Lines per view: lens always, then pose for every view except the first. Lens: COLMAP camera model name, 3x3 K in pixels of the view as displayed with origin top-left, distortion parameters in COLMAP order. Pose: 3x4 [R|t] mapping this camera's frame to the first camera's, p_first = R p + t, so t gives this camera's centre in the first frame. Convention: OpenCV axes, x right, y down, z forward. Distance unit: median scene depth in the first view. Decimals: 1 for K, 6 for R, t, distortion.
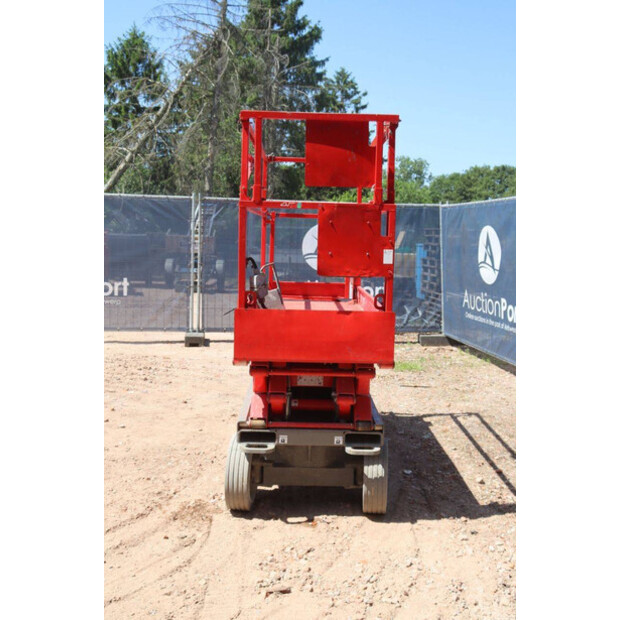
lens RADIAL K [[715.8, 0, 310.0], [0, 715.8, 310.0], [0, 0, 1]] dist [-0.042475, 0.158949]
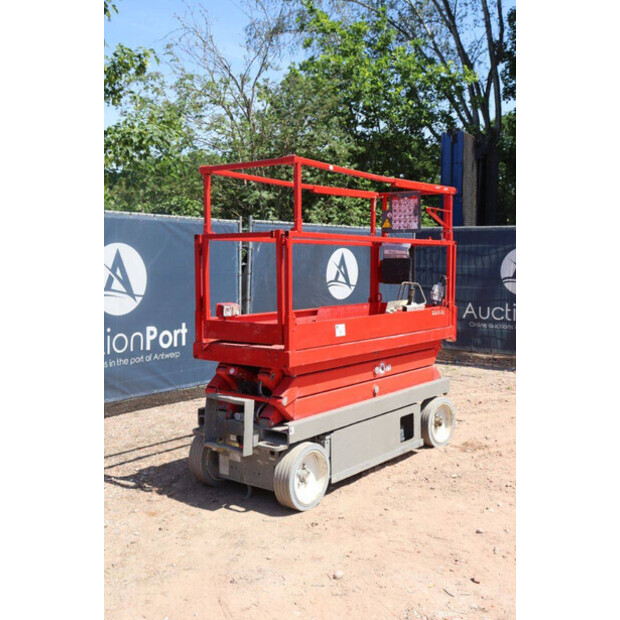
lens RADIAL K [[684.7, 0, 310.0], [0, 684.7, 310.0], [0, 0, 1]] dist [-0.018800, -0.015995]
pose [[-0.784877, -0.070565, 0.615621, -0.764744], [0.041362, 0.985313, 0.165675, -0.254161], [-0.618270, 0.155498, -0.770430, 2.280418]]
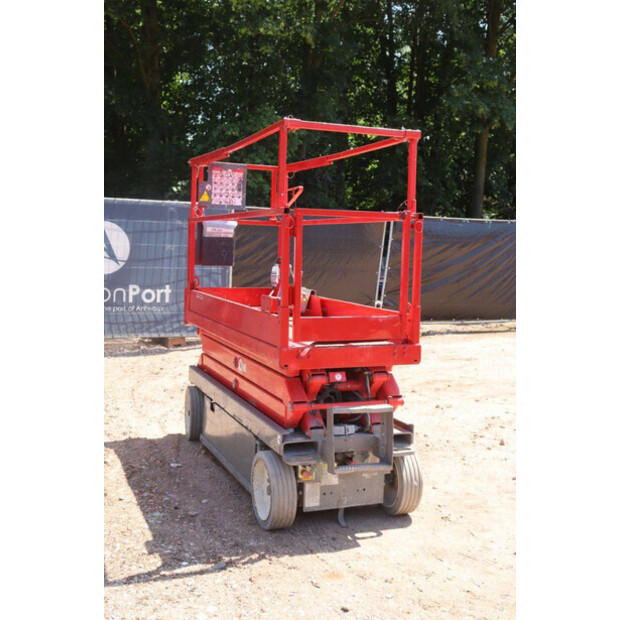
lens RADIAL K [[727.4, 0, 310.0], [0, 727.4, 310.0], [0, 0, 1]] dist [-0.009022, 0.030313]
pose [[-0.936323, -0.022301, -0.350431, 0.394339], [-0.089277, 0.980306, 0.176153, -0.234798], [0.339601, 0.196222, -0.919874, 2.385862]]
